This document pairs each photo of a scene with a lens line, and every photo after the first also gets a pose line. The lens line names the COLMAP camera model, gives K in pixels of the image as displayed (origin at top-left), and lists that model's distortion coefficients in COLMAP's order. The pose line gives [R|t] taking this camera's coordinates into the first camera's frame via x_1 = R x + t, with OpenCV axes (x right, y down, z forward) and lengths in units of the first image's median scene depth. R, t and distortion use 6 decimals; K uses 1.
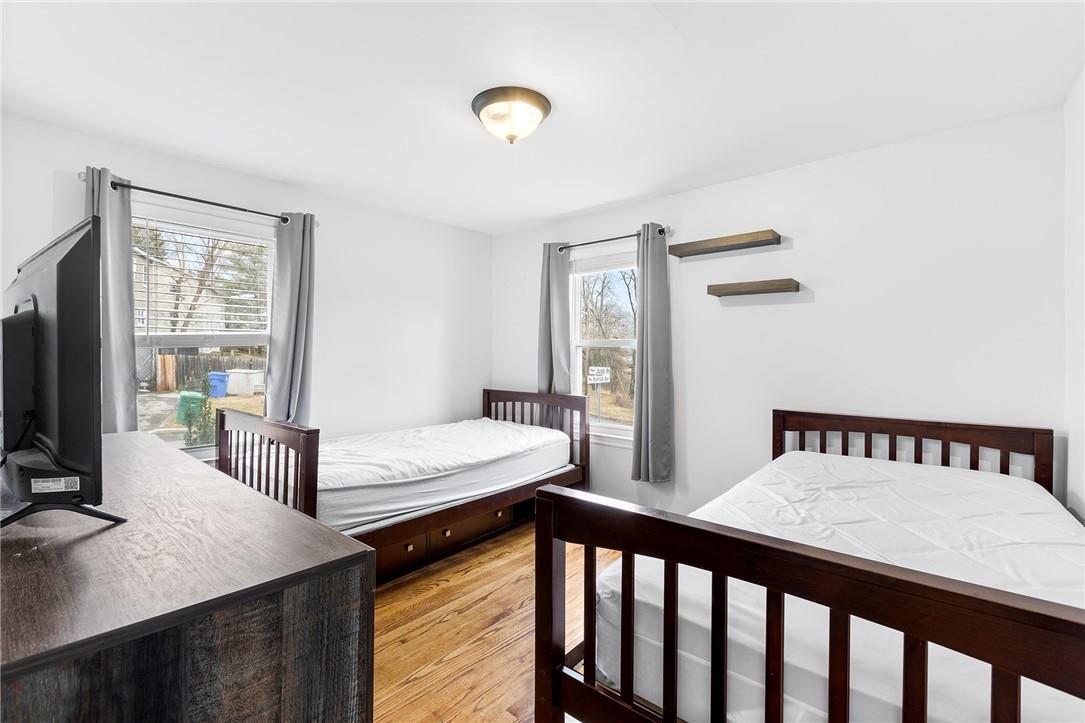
lens RADIAL K [[495.2, 0, 535.9], [0, 495.2, 352.9], [0, 0, 1]] dist [-0.003532, -0.001083]
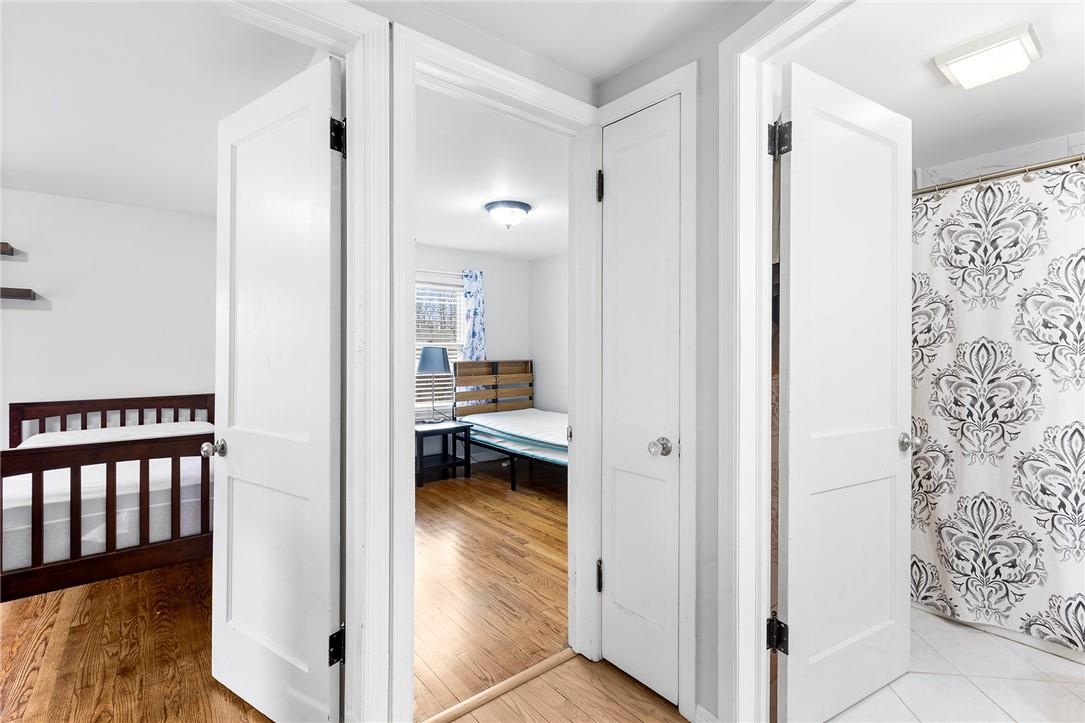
lens RADIAL K [[495.2, 0, 537.1], [0, 495.2, 355.5], [0, 0, 1]] dist [-0.003532, -0.001083]
pose [[0.181457, -0.013761, 0.983303, -0.433116], [0.003364, 0.999905, 0.013372, -0.005142], [-0.983393, 0.000881, 0.181486, -0.409979]]
